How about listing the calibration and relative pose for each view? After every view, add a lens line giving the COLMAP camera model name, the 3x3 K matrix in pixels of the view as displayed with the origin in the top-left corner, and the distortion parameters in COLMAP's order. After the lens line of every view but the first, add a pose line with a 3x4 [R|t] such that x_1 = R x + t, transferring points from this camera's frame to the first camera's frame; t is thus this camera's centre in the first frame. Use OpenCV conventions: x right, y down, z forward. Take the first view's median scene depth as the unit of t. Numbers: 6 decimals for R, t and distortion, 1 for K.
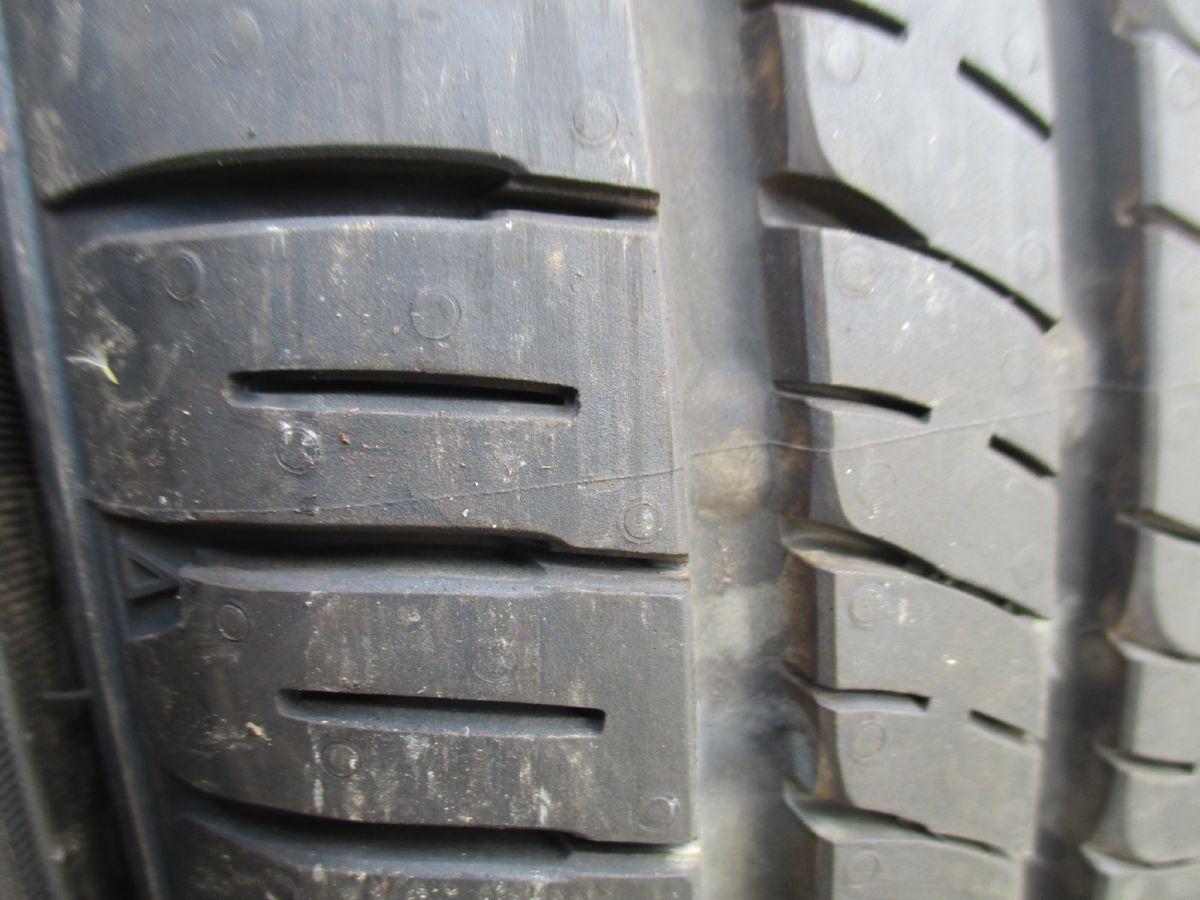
lens RADIAL K [[1019.2, 0, 599.2], [0, 1019.2, 450.0], [0, 0, 1]] dist [-0.032994, -0.022948]
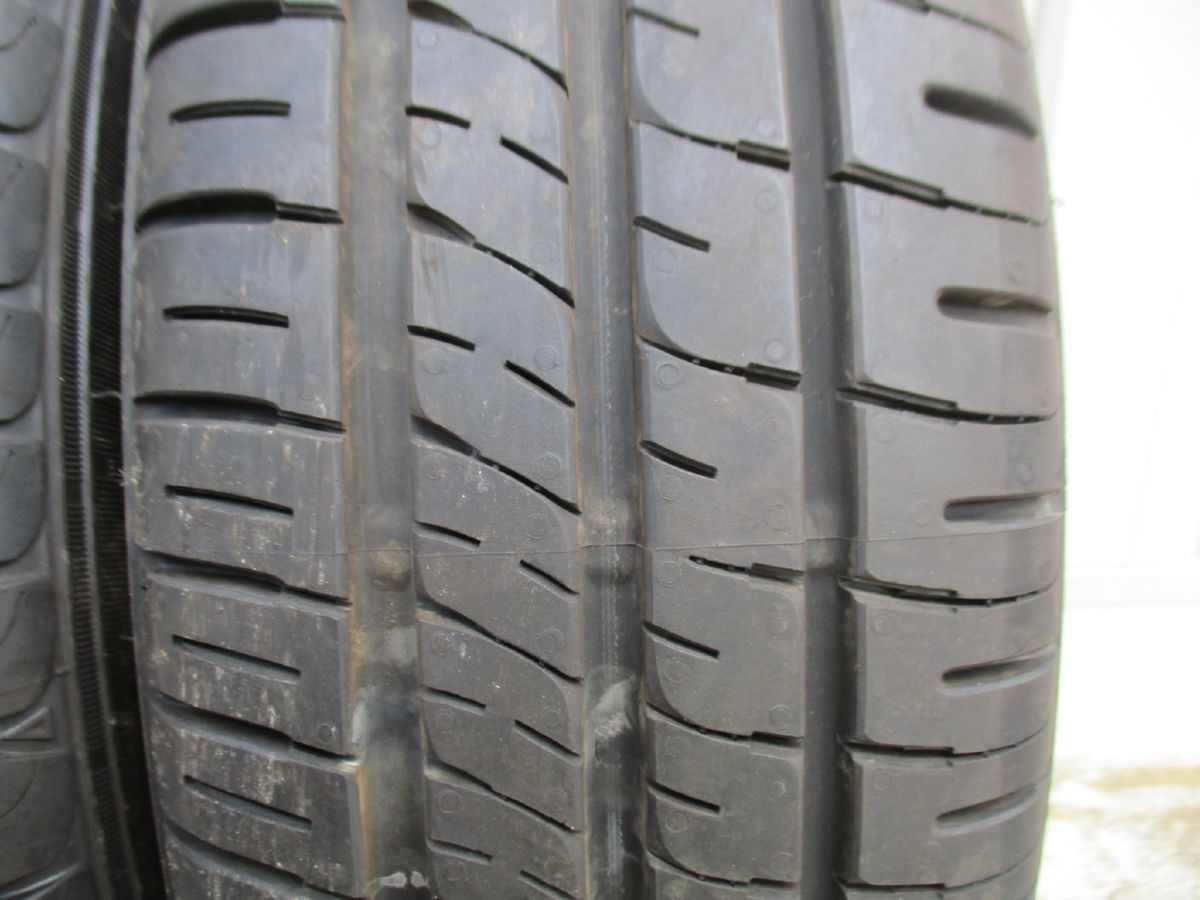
lens RADIAL K [[1019.2, 0, 605.1], [0, 1019.2, 451.2], [0, 0, 1]] dist [-0.032994, -0.022948]
pose [[0.936036, 0.087132, -0.340947, 1.221185], [-0.130625, 0.985671, -0.106722, -0.035909], [0.326763, 0.144432, 0.934005, -0.737960]]
